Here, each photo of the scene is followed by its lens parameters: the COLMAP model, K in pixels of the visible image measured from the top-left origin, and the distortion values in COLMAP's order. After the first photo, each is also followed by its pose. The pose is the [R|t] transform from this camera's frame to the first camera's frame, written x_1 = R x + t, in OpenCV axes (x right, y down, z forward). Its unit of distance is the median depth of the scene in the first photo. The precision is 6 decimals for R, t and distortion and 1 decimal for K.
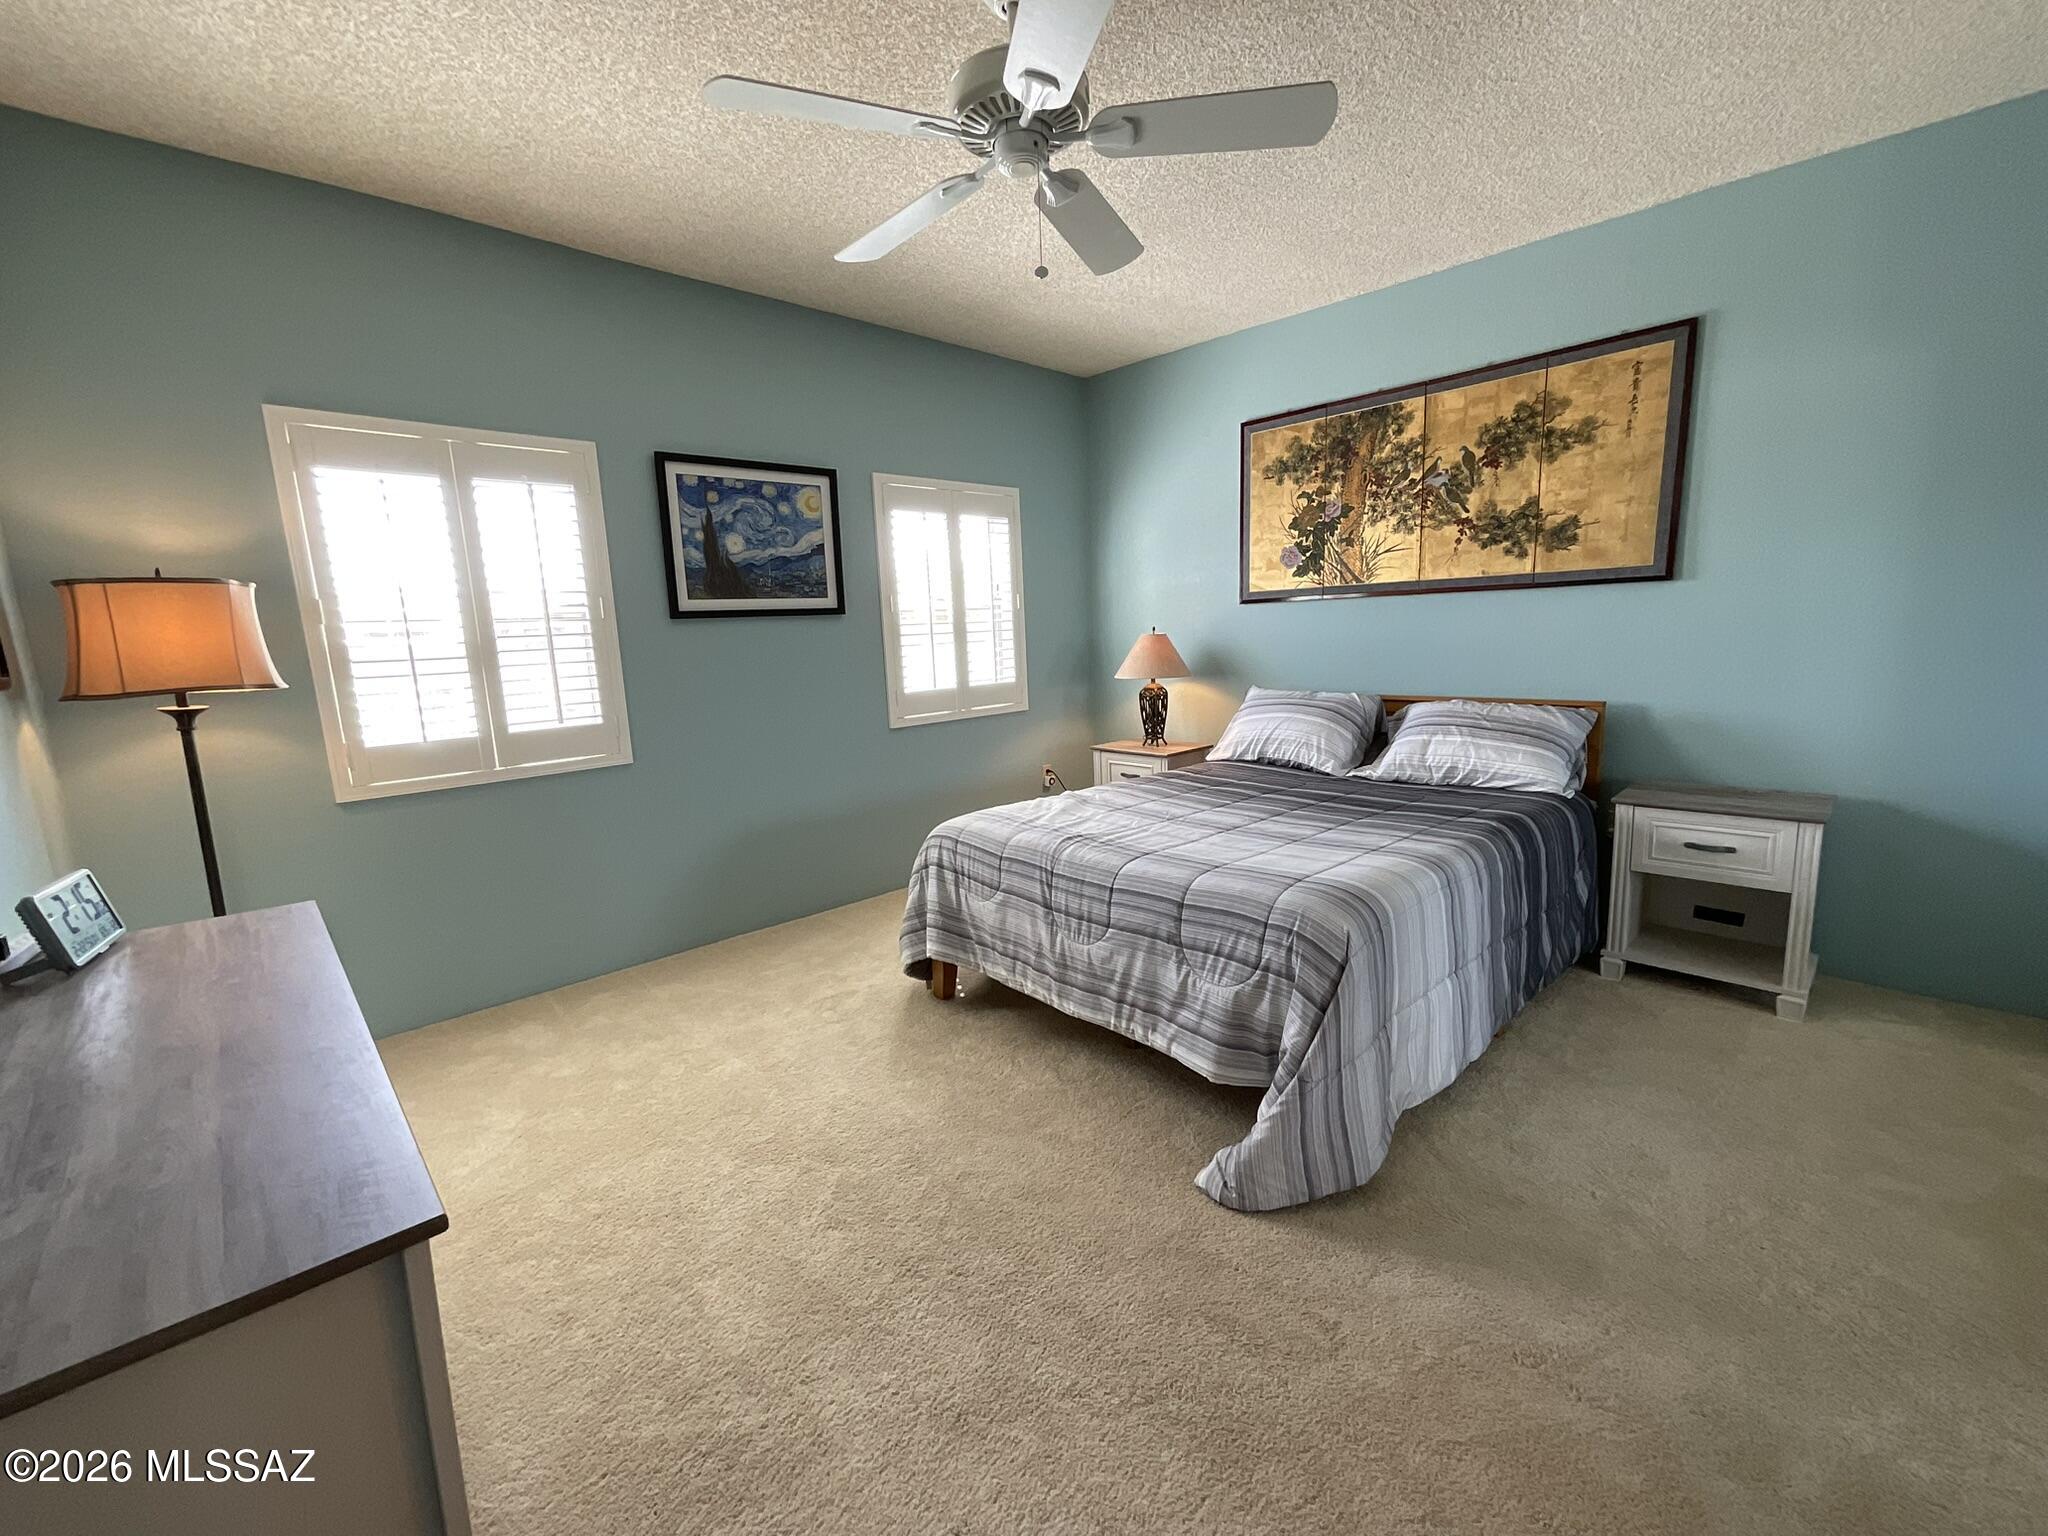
lens RADIAL K [[834.8, 0, 1032.4], [0, 834.8, 766.0], [0, 0, 1]] dist [0.000655, -0.000160]
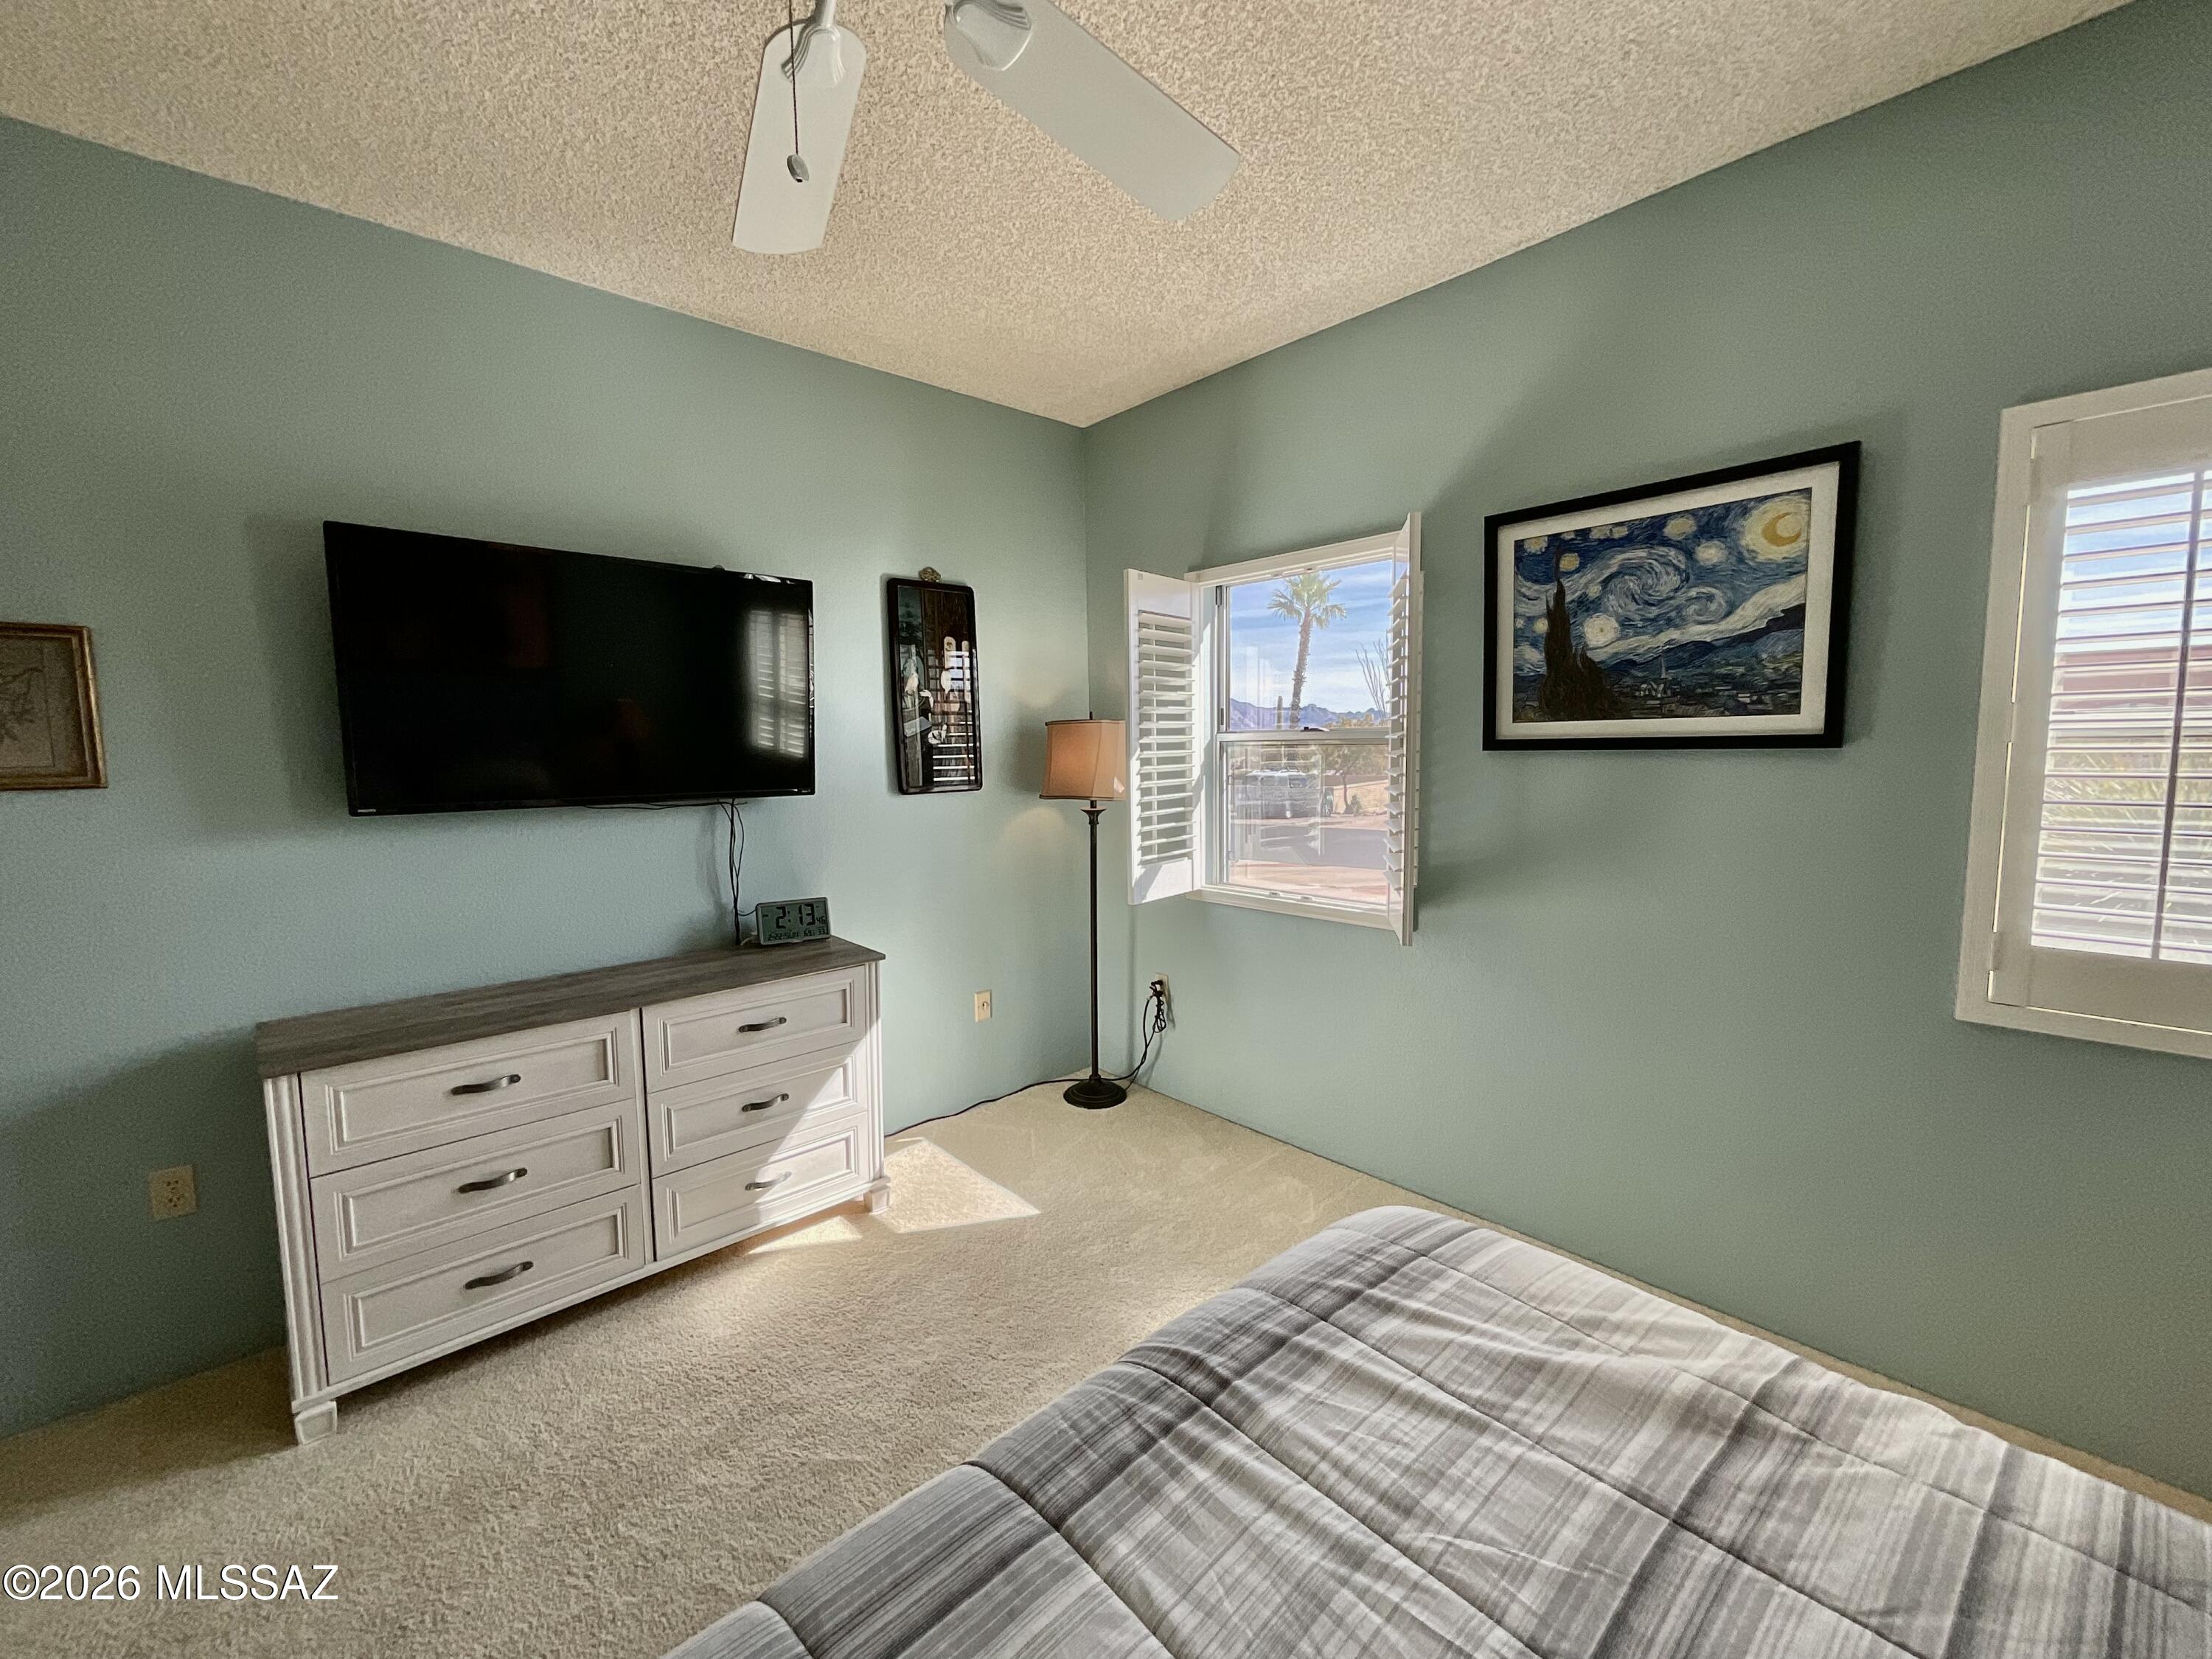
lens RADIAL K [[901.6, 0, 1107.9], [0, 901.6, 826.2], [0, 0, 1]] dist [0.000655, -0.000160]
pose [[-0.017284, 0.136186, -0.990533, 0.327198], [-0.147843, 0.979442, 0.137241, -0.165307], [0.988860, 0.148815, 0.003205, 0.670321]]
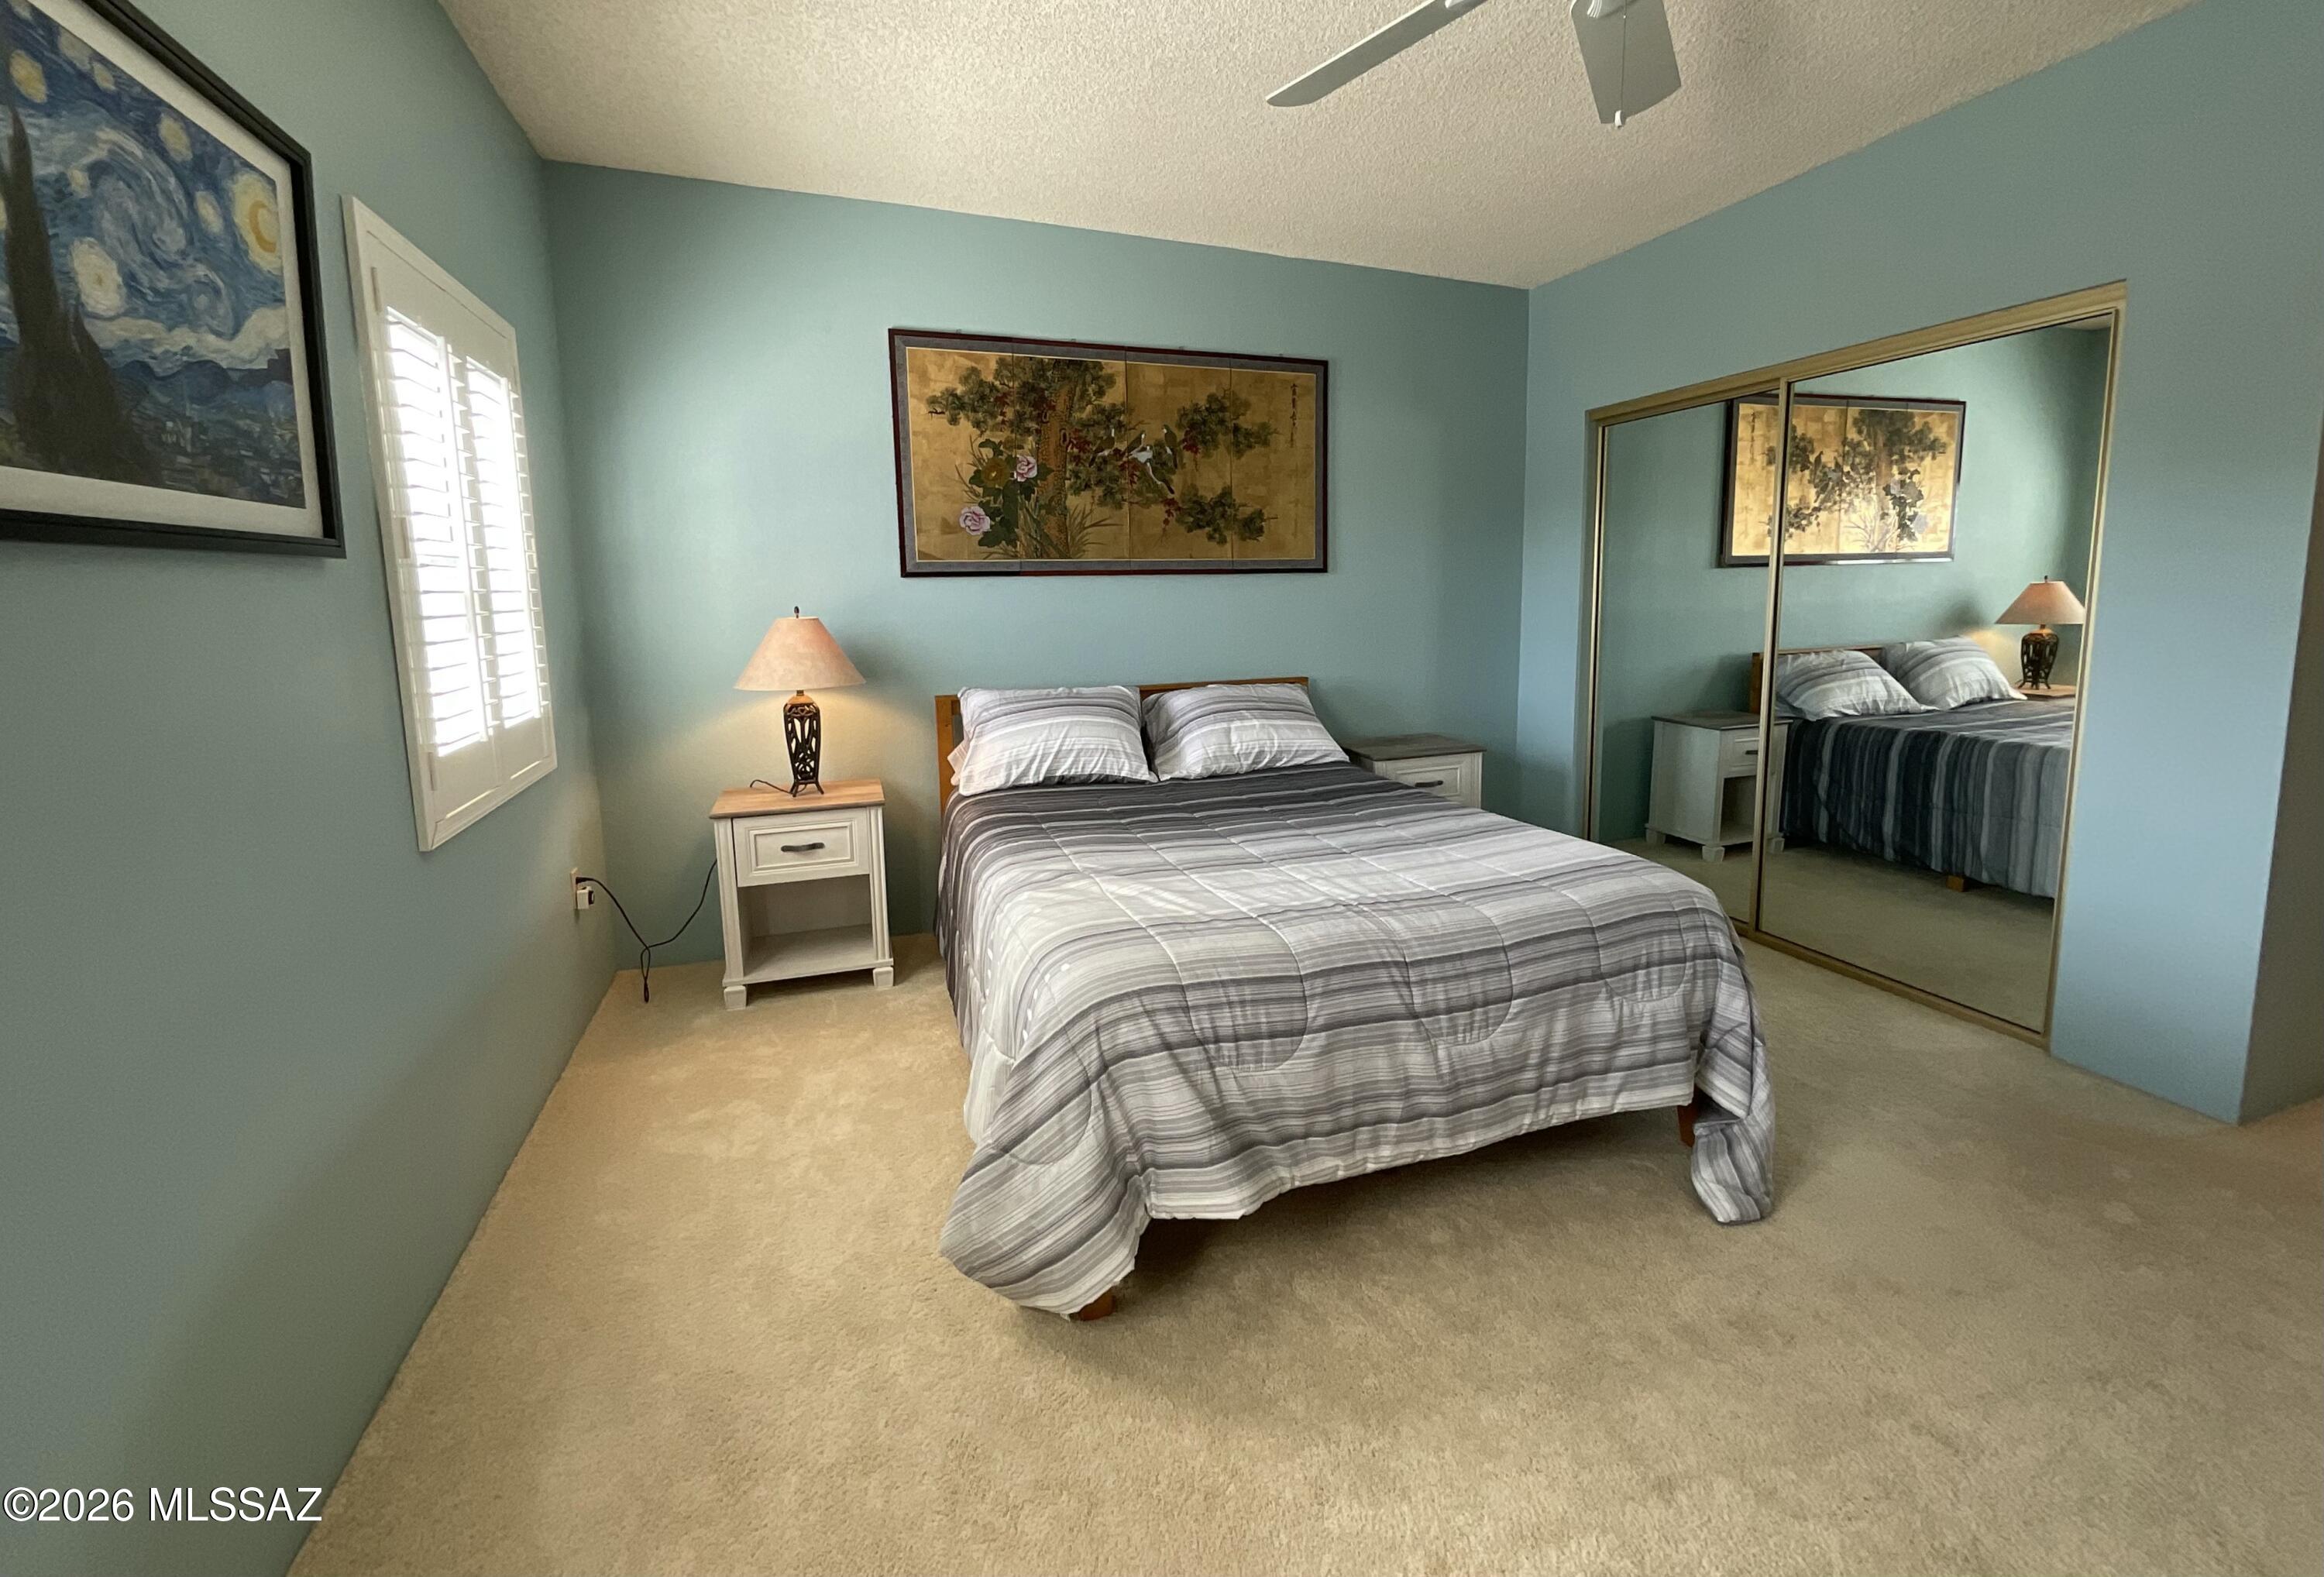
lens RADIAL K [[951.7, 0, 1168.4], [0, 951.7, 709.3], [0, 0, 1]] dist [-0.009260, -0.000707]
pose [[0.411124, -0.082728, 0.907818, -0.508617], [0.149219, 0.988548, 0.022507, -0.082366], [-0.899283, 0.126211, 0.418761, 0.579807]]
